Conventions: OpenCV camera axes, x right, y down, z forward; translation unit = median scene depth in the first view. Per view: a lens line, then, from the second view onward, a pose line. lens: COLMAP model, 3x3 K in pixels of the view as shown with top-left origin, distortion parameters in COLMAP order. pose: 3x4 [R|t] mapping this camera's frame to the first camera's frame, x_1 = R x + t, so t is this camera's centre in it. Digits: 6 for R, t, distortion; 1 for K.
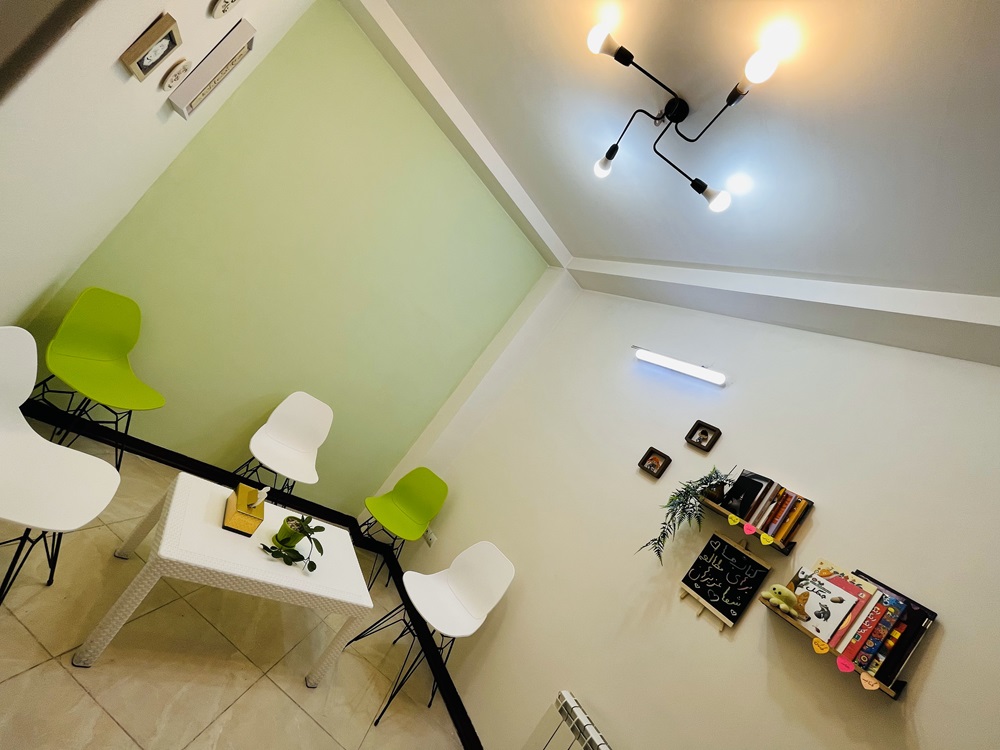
lens RADIAL K [[406.5, 0, 505.1], [0, 406.5, 377.6], [0, 0, 1]] dist [0.000728, 0.000016]
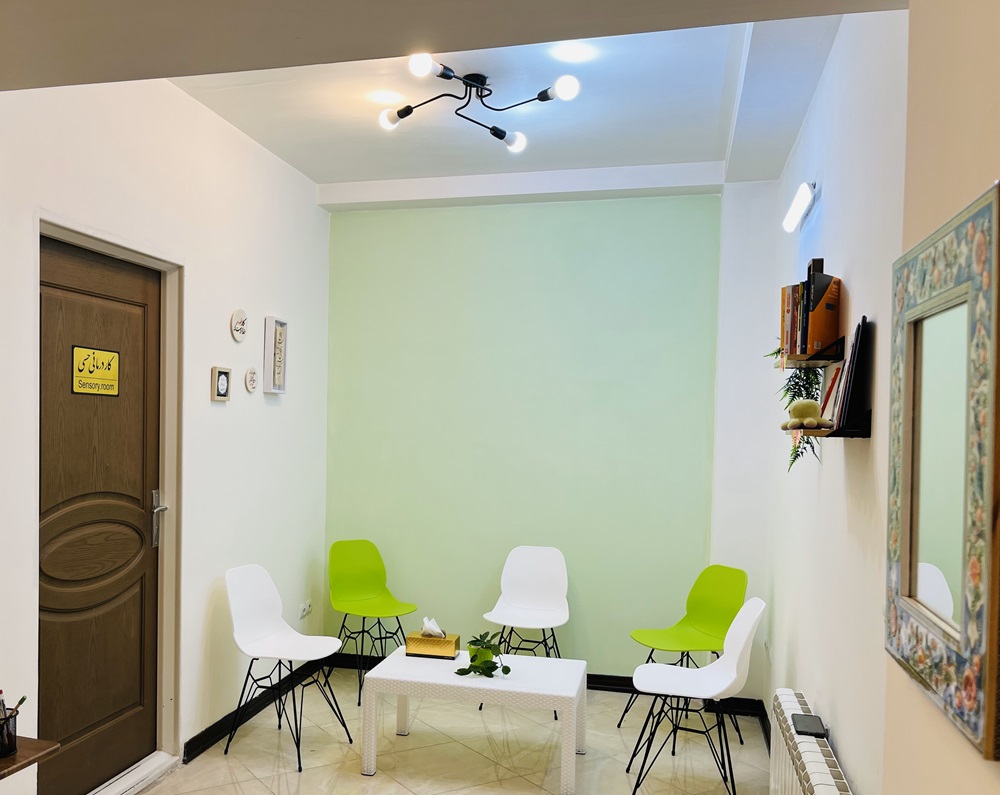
lens RADIAL K [[892.3, 0, 457.1], [0, 892.3, 412.0], [0, 0, 1]] dist [0.082913, 0.000897]
pose [[0.473170, -0.594615, -0.650033, 1.264067], [0.413770, 0.801411, -0.431897, 0.857123], [0.777756, -0.064603, 0.625238, -0.418756]]
